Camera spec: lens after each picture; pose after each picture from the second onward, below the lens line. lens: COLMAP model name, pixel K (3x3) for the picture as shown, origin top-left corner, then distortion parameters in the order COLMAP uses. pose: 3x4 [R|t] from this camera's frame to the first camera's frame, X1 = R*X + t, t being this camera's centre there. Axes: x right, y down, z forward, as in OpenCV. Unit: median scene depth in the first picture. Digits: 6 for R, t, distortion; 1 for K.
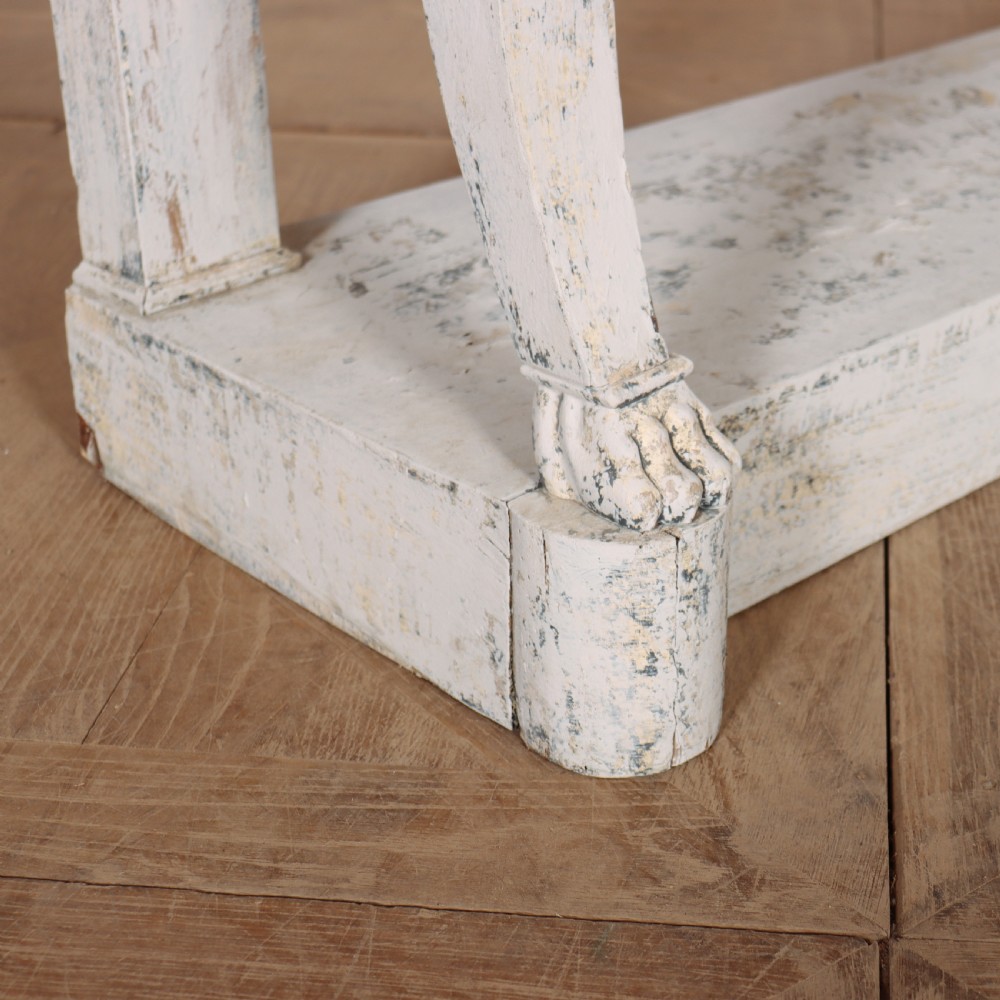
lens RADIAL K [[2045.3, 0, 647.9], [0, 2045.3, 553.3], [0, 0, 1]] dist [-0.051866, 0.266989]
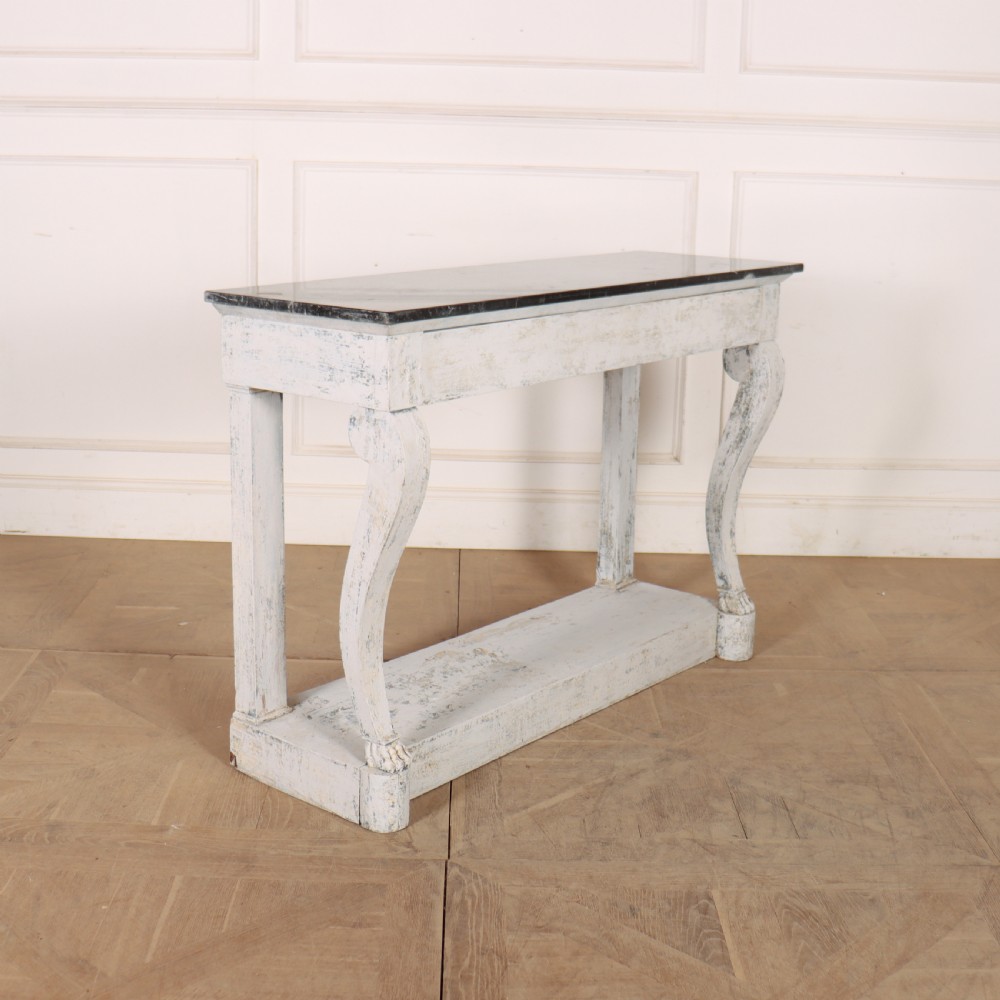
lens RADIAL K [[1552.2, 0, 461.0], [0, 1552.2, 472.3], [0, 0, 1]] dist [-0.185337, 0.125055]
pose [[0.996389, -0.006807, 0.084628, -0.106218], [0.028611, 0.965397, -0.259209, 0.188617], [-0.079936, 0.260695, 0.962106, -1.970909]]
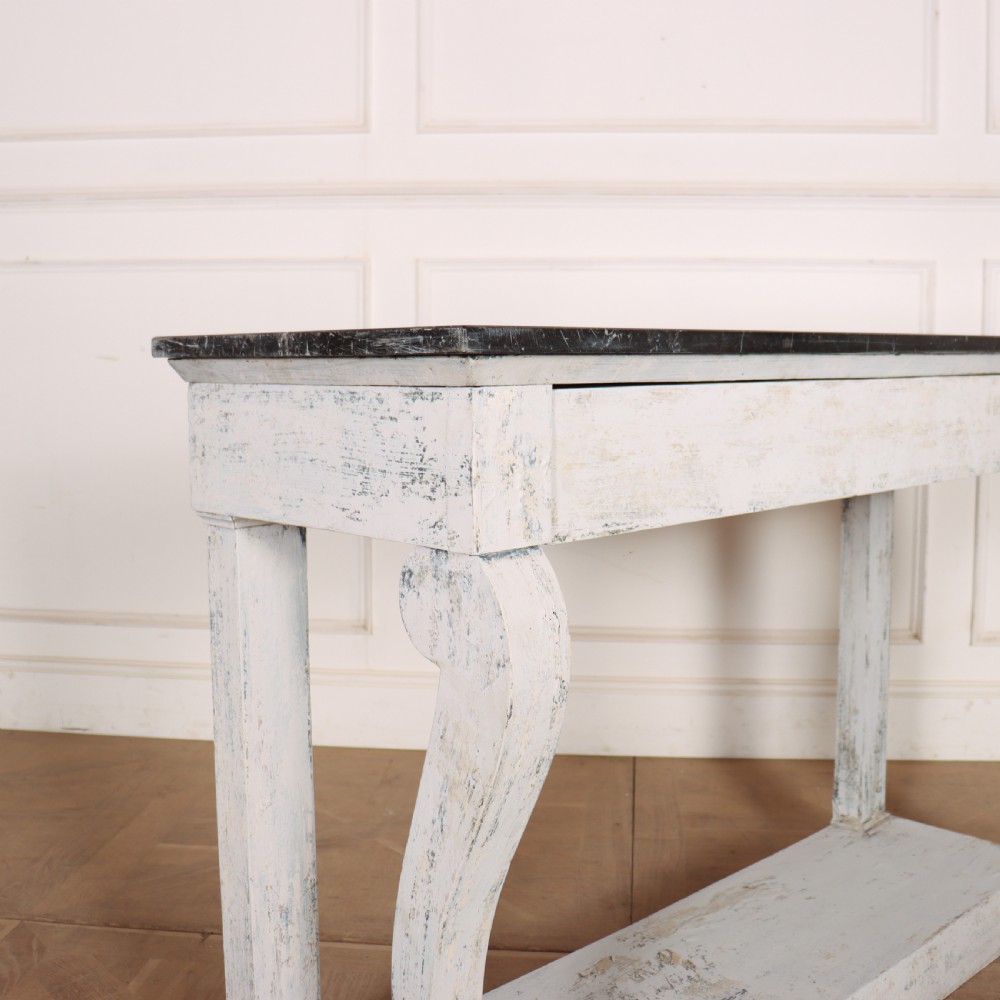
lens RADIAL K [[1289.5, 0, 534.4], [0, 1289.5, 470.0], [0, 0, 1]] dist [-0.179944, 0.160116]
pose [[0.999920, -0.008631, 0.009209, 0.028472], [0.011519, 0.922278, -0.386356, -0.261008], [-0.005159, 0.386431, 0.922304, -0.437134]]
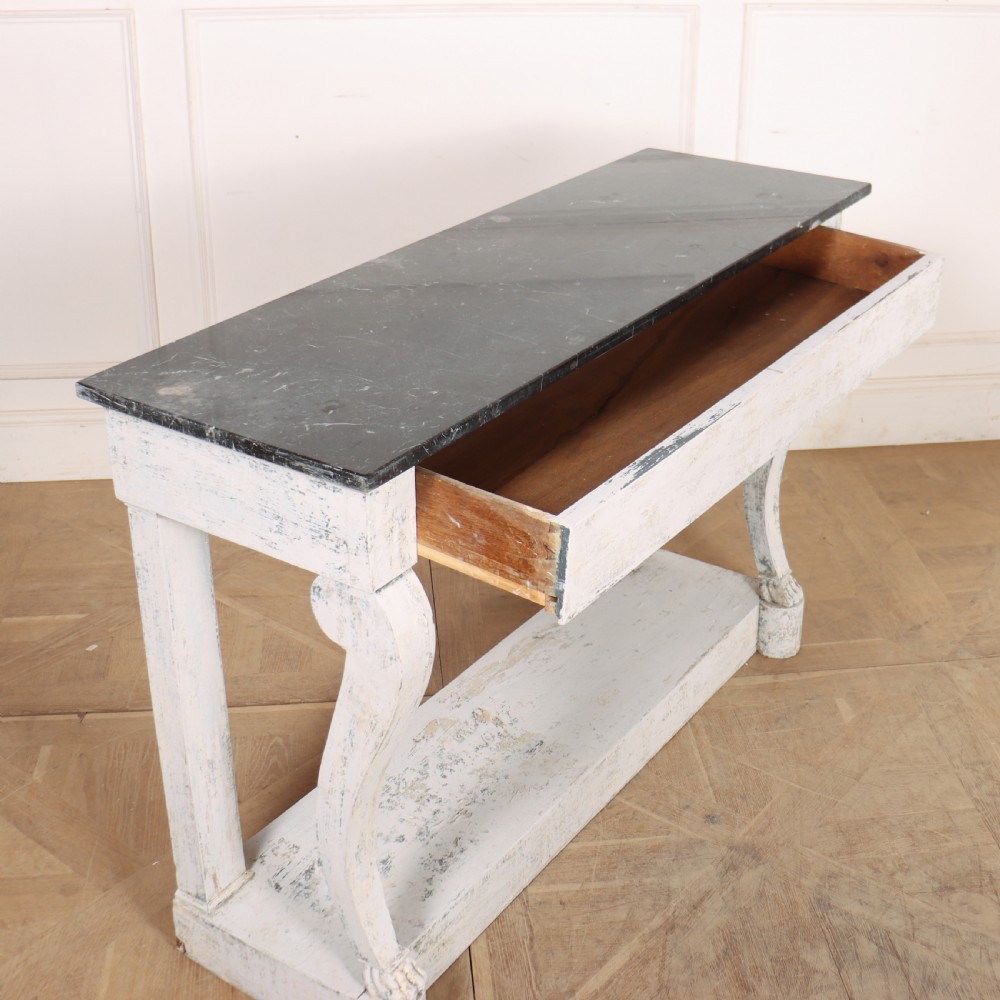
lens RADIAL K [[1519.5, 0, 579.1], [0, 1519.5, 384.8], [0, 0, 1]] dist [-0.192574, 0.199748]
pose [[0.972998, -0.082279, 0.215651, -0.126908], [0.100454, 0.992133, -0.074702, -0.660432], [-0.207808, 0.094348, 0.973609, -1.223142]]
